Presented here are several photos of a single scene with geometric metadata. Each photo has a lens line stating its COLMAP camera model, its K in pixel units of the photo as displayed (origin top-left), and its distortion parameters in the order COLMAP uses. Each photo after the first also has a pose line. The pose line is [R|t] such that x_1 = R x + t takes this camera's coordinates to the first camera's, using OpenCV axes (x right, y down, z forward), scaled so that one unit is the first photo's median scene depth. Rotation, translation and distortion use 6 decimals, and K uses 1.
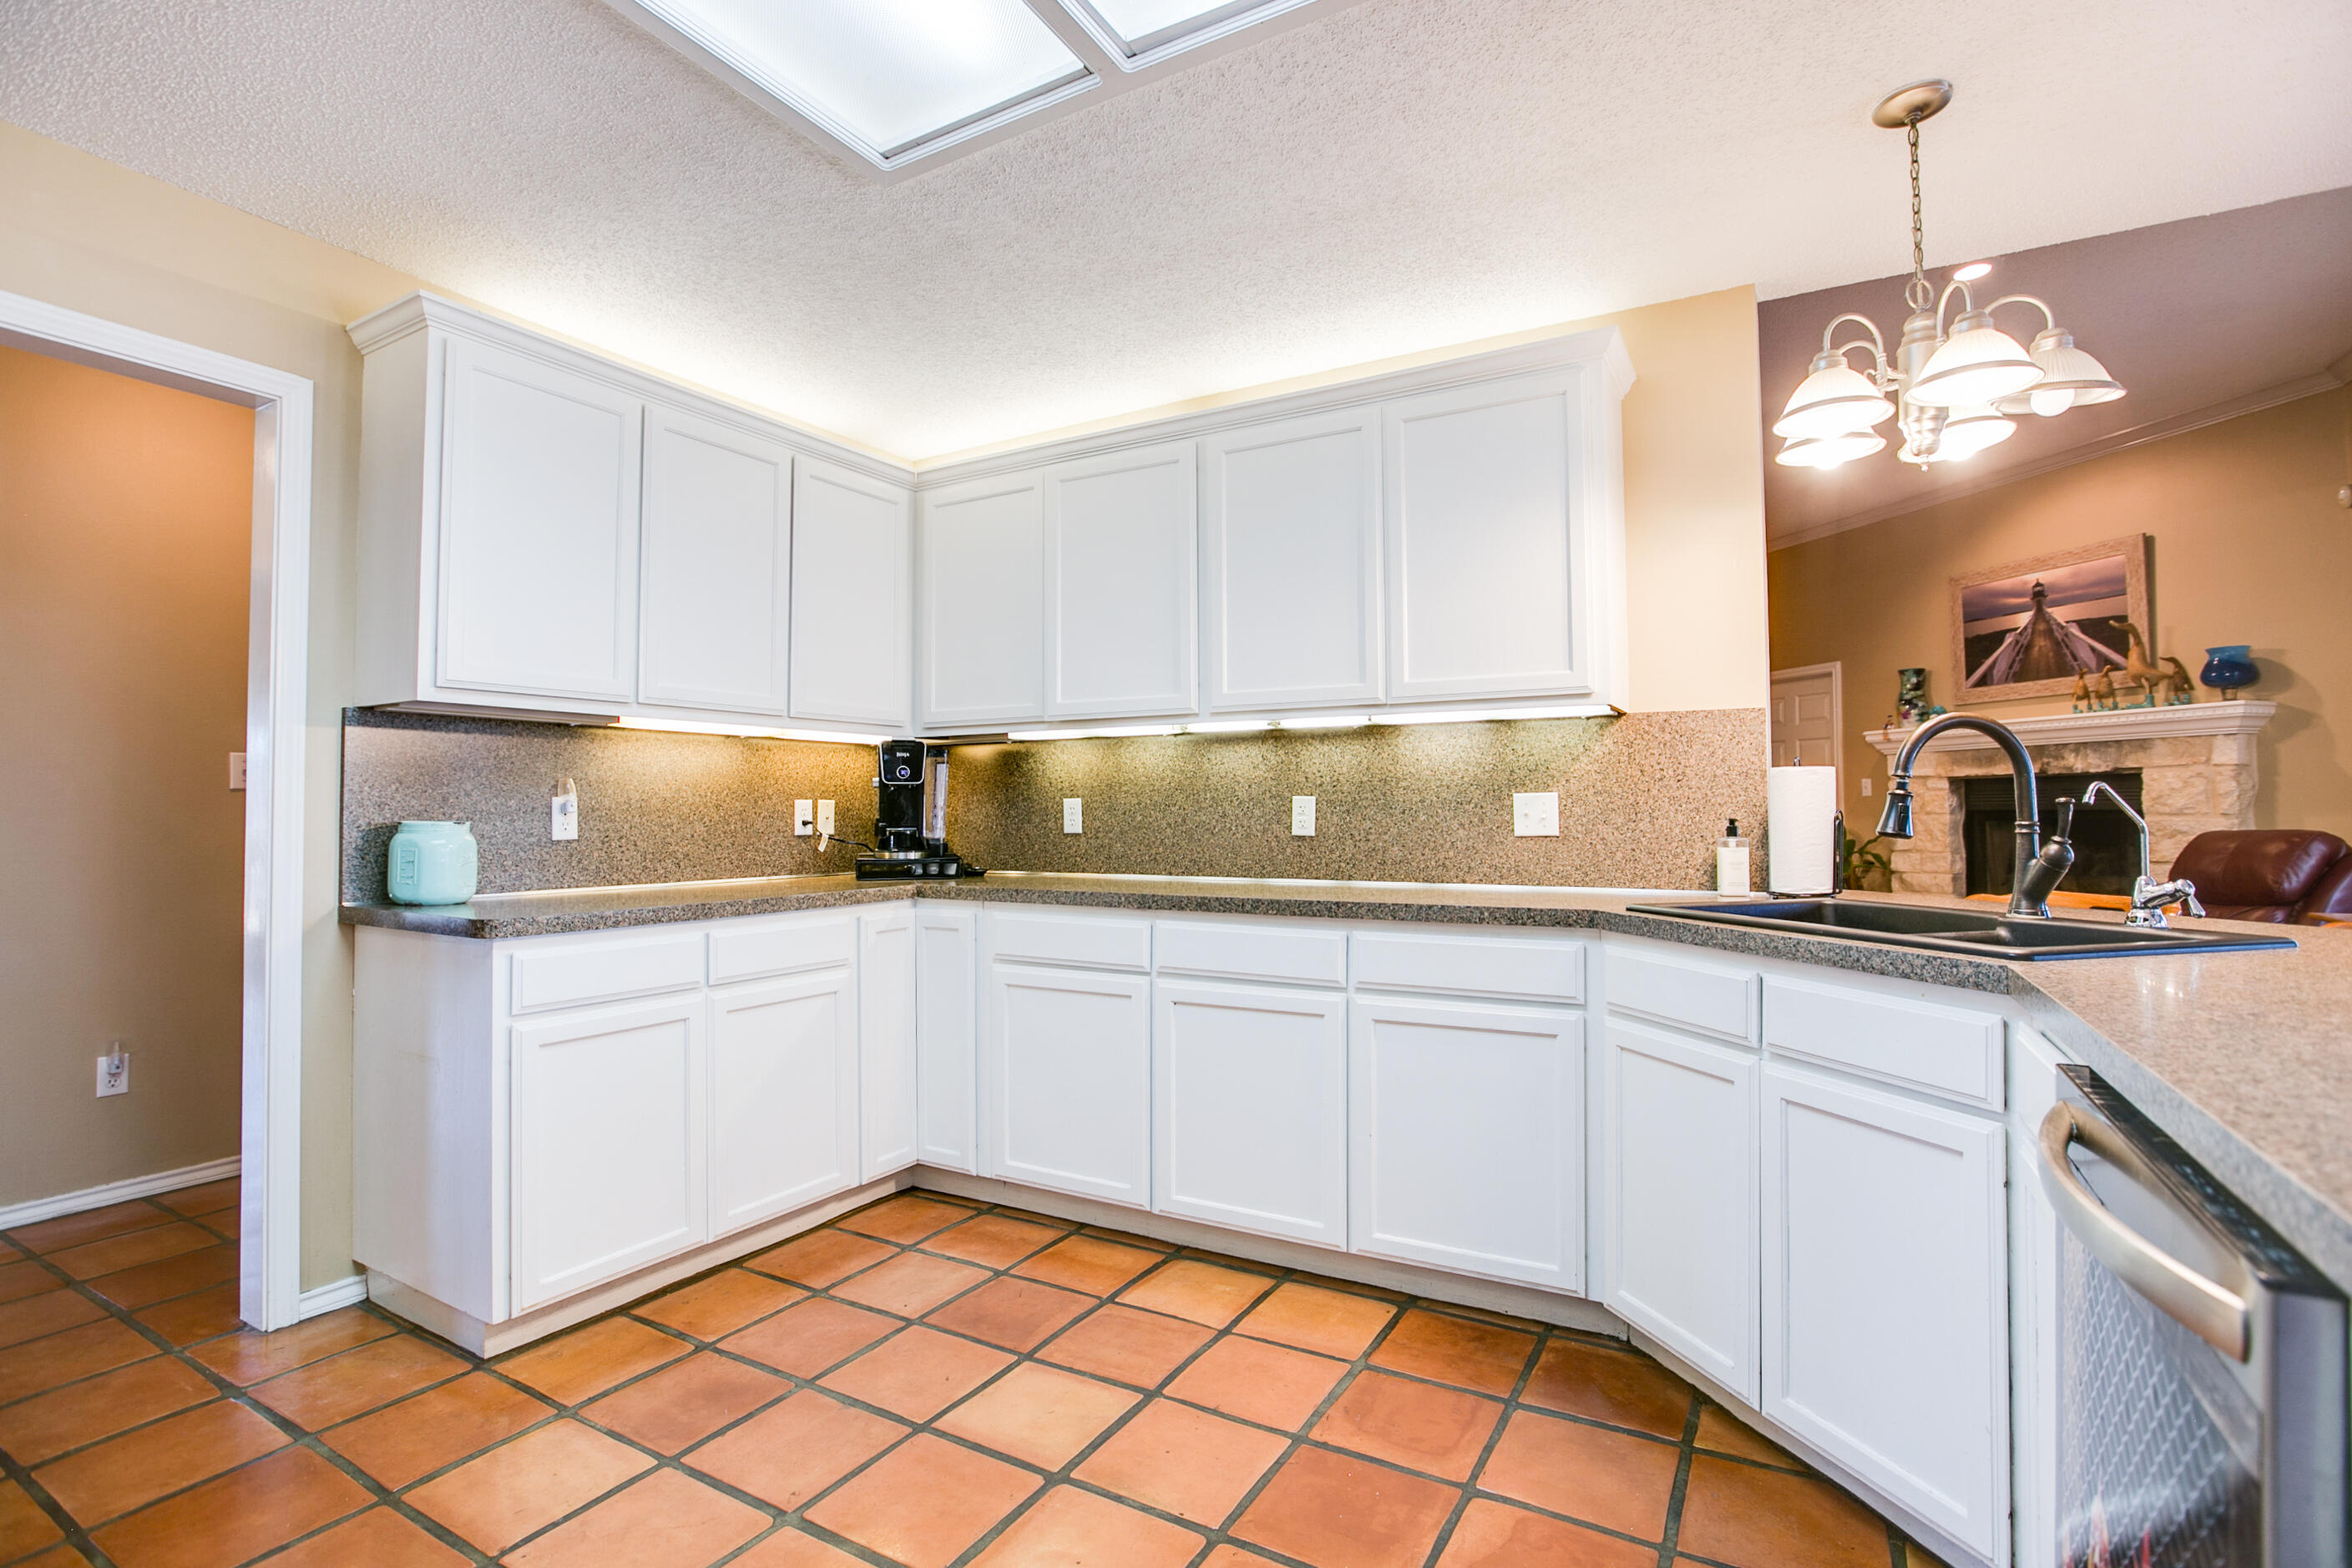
lens RADIAL K [[1100.2, 0, 1165.3], [0, 1100.2, 780.0], [0, 0, 1]] dist [-0.041518, 0.010976]
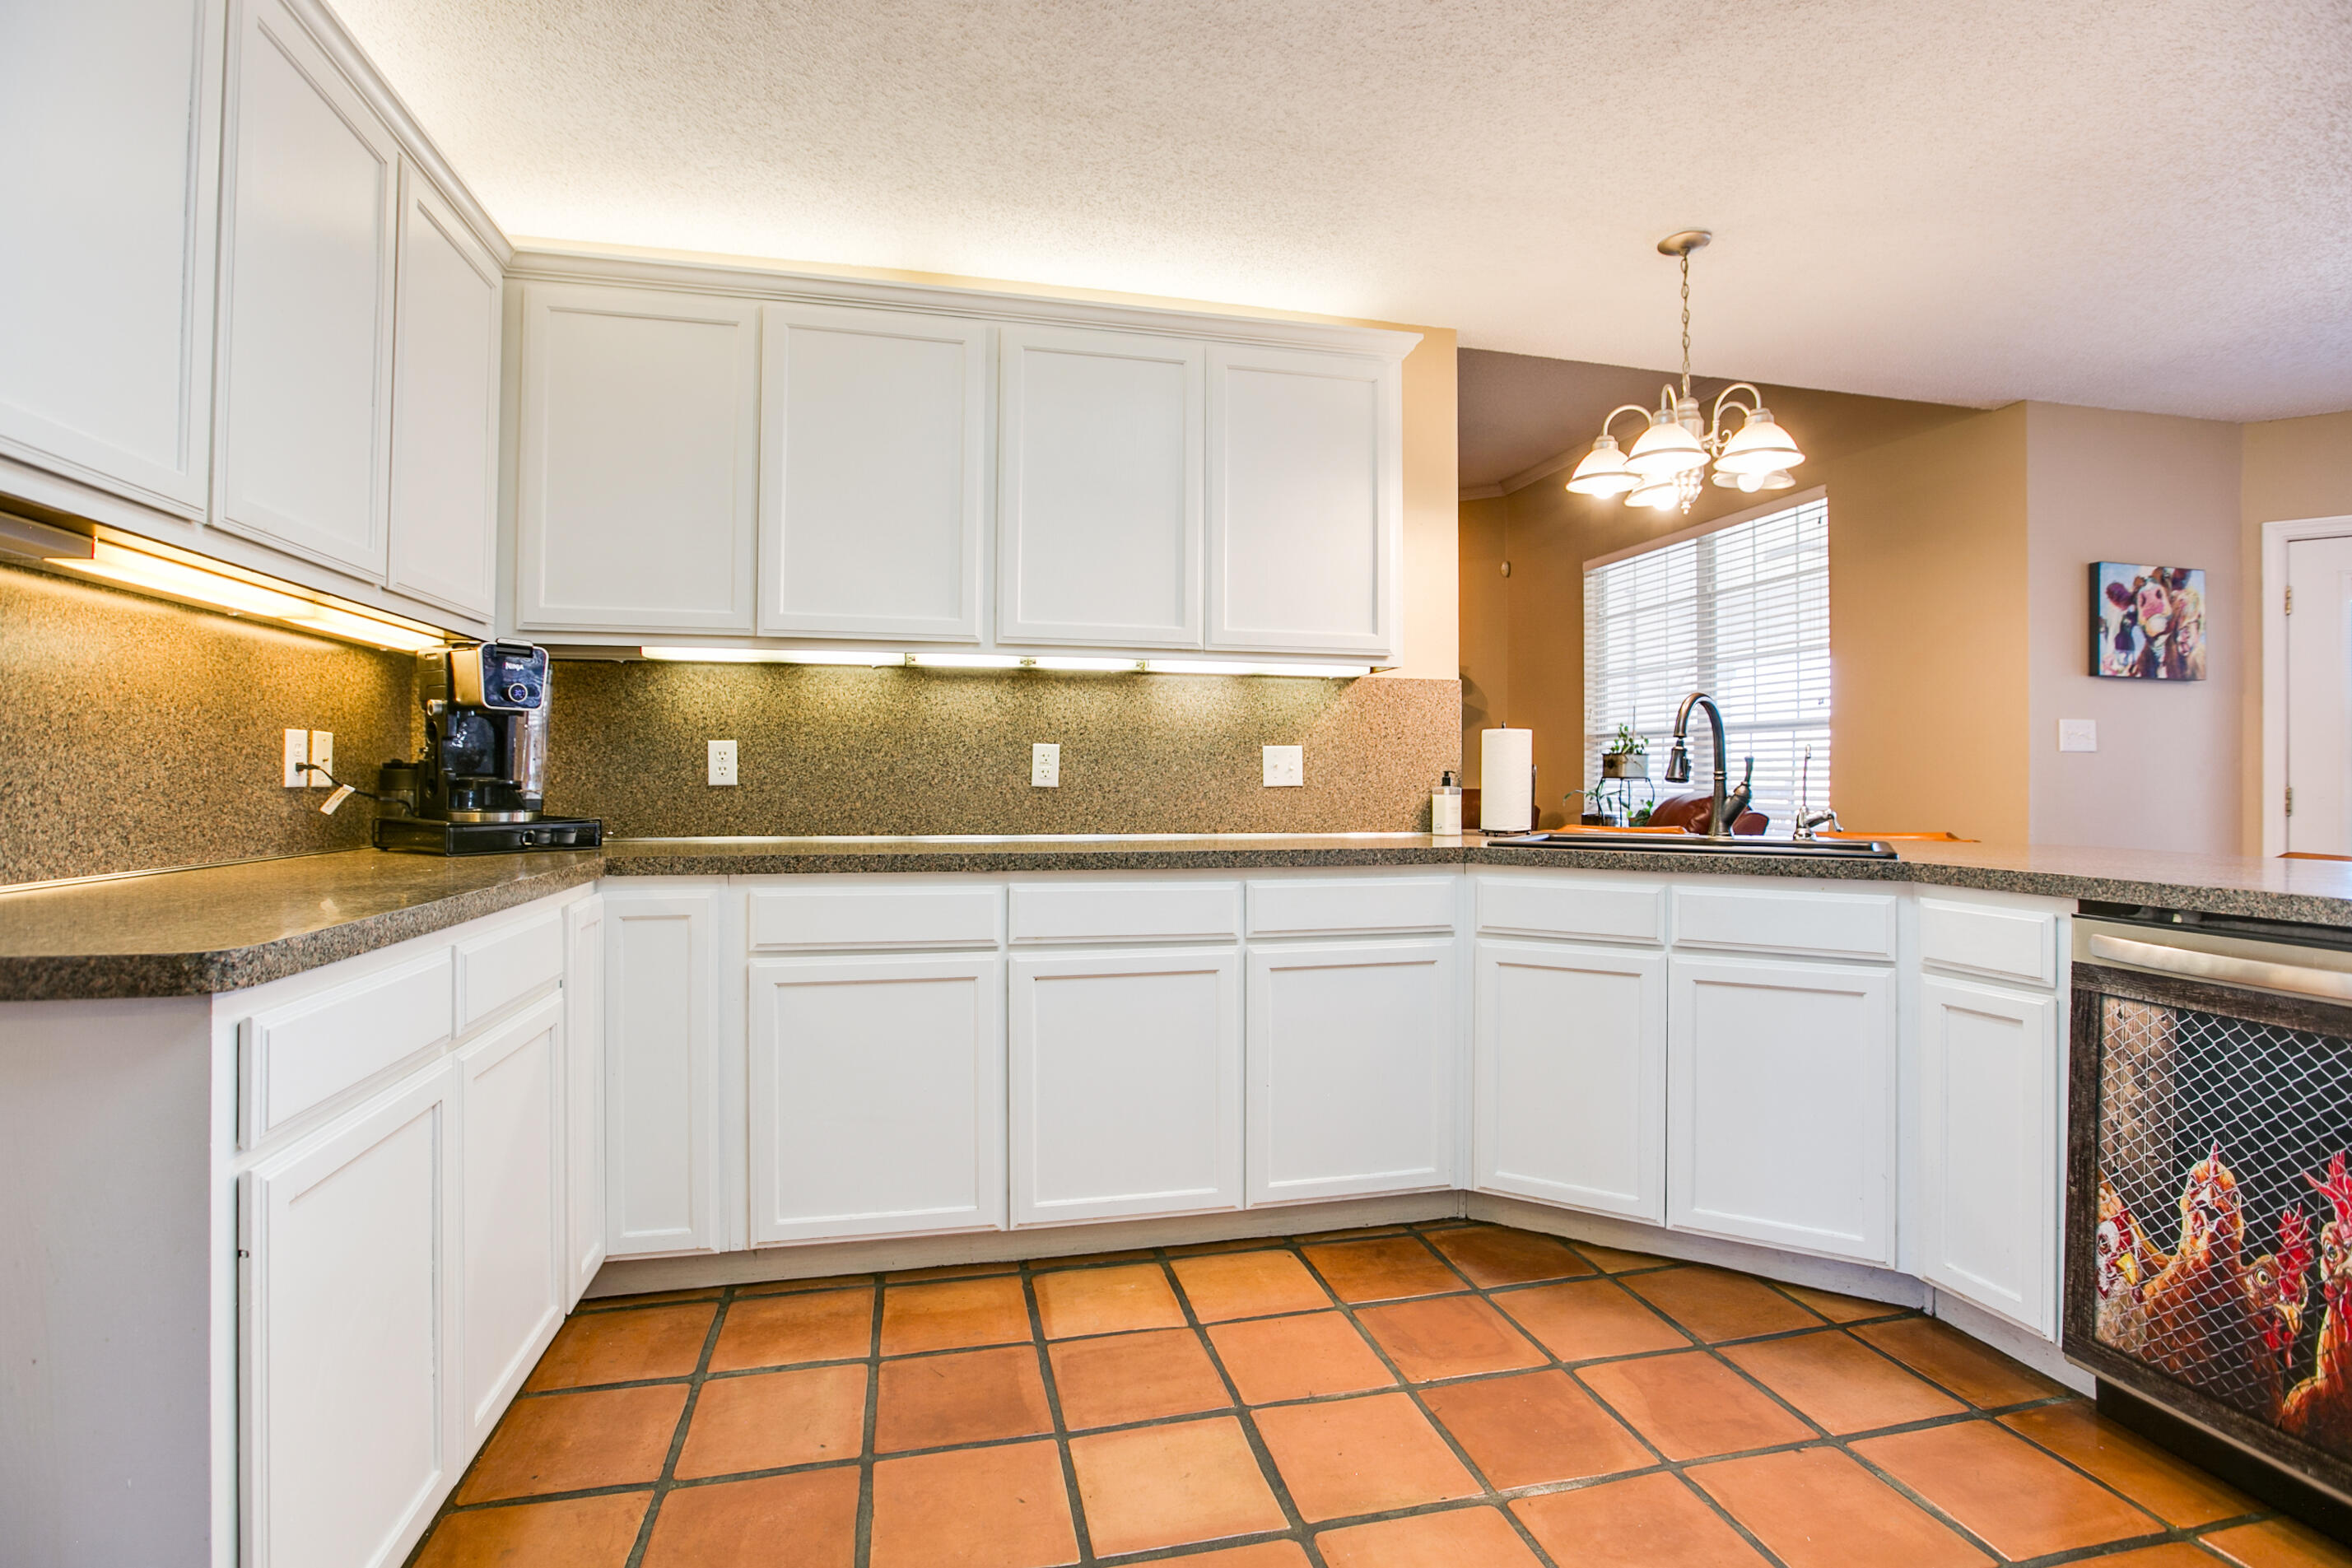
lens RADIAL K [[1100.1, 0, 1155.6], [0, 1100.1, 763.9], [0, 0, 1]] dist [-0.041518, 0.010976]
pose [[0.729940, 0.016308, 0.683317, -0.492592], [-0.026227, 0.999647, 0.004159, 0.028448], [-0.683008, -0.020958, 0.730110, 0.304560]]
